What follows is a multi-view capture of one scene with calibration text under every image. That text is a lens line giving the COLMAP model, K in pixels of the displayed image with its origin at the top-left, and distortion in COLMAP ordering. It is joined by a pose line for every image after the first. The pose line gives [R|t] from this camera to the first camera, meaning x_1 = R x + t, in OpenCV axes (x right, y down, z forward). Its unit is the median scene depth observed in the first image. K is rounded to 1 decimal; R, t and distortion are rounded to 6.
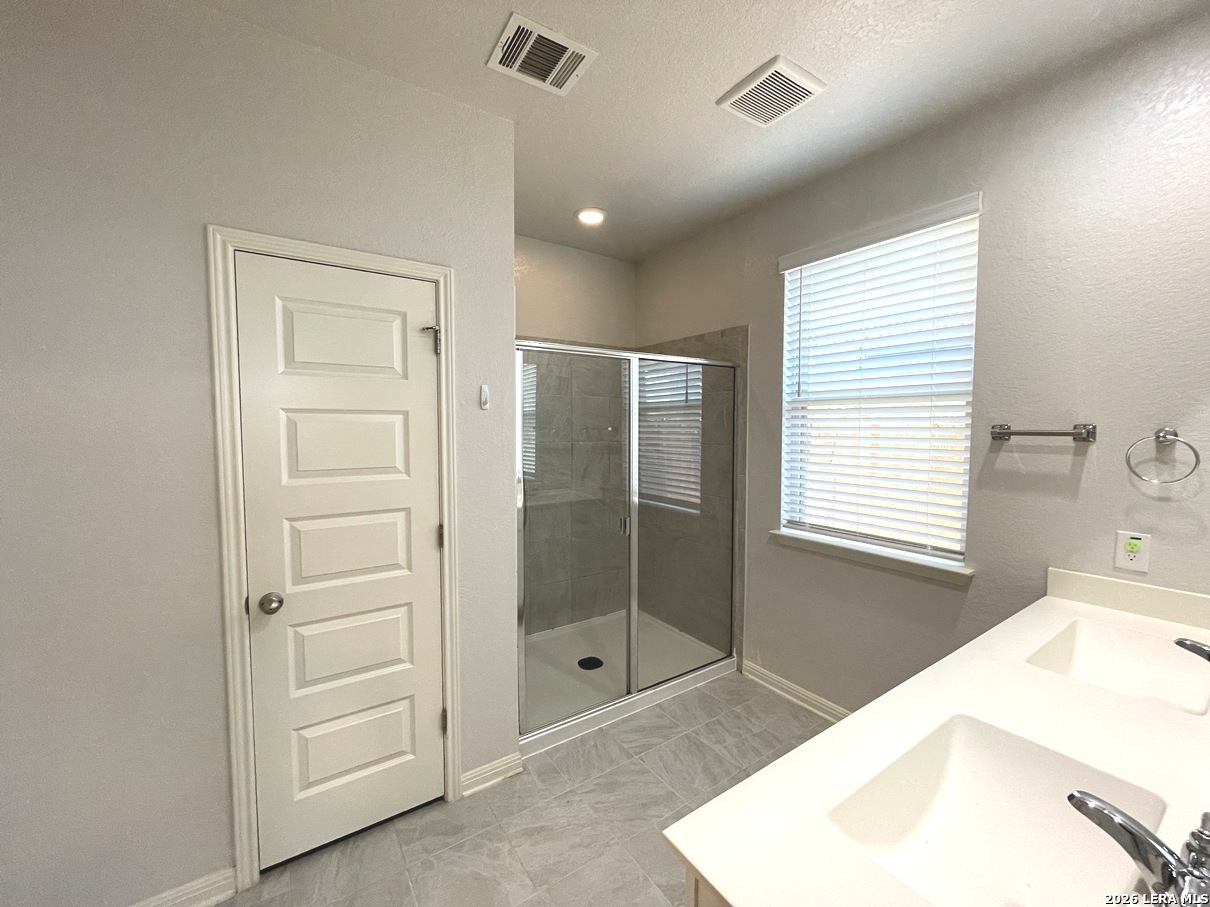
lens RADIAL K [[487.2, 0, 606.8], [0, 487.2, 452.4], [0, 0, 1]] dist [-0.002150, -0.000210]
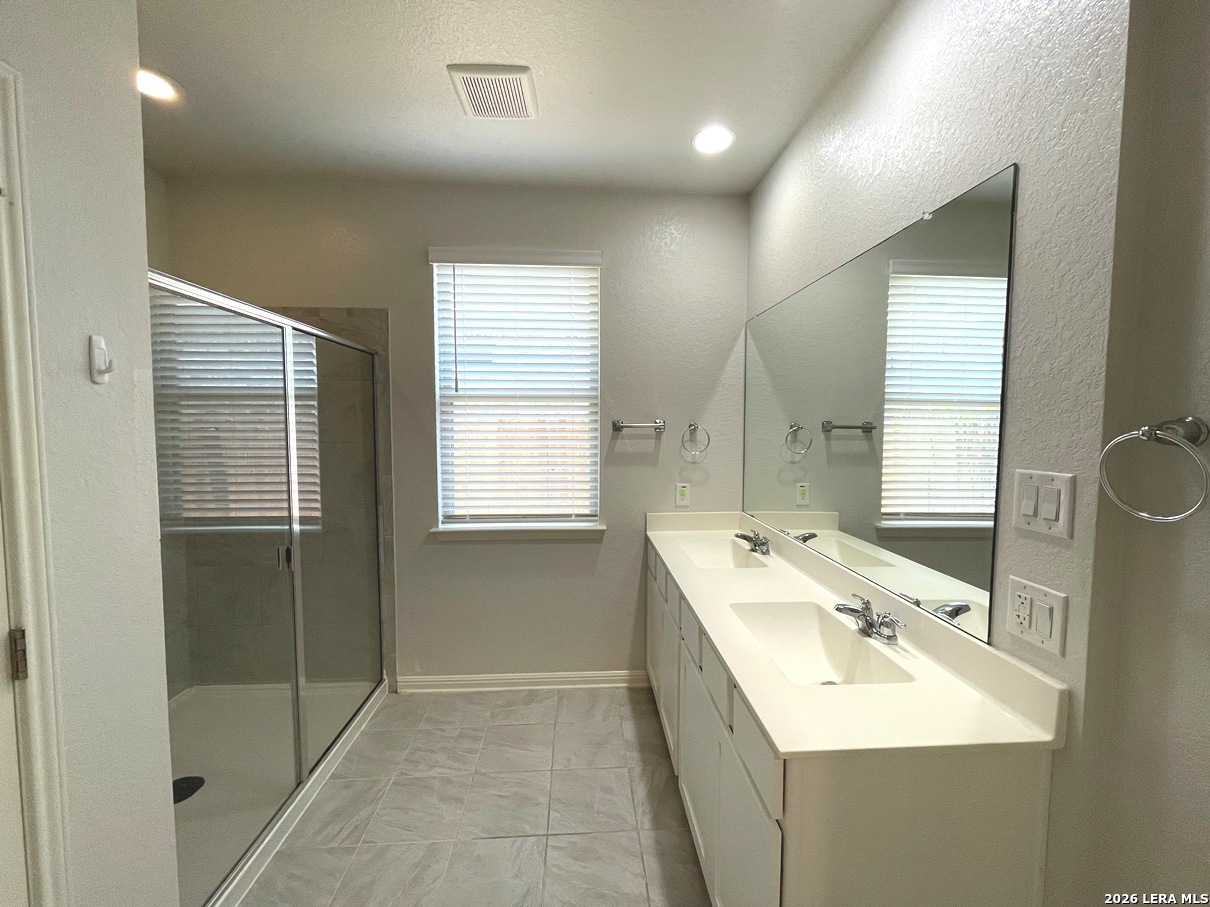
lens RADIAL K [[487.2, 0, 606.8], [0, 487.2, 452.4], [0, 0, 1]] dist [-0.002150, -0.000210]
pose [[0.512250, -0.048563, 0.857463, -0.337531], [0.045760, 0.998525, 0.029215, -0.004590], [-0.857617, 0.024272, 0.513716, 0.223434]]
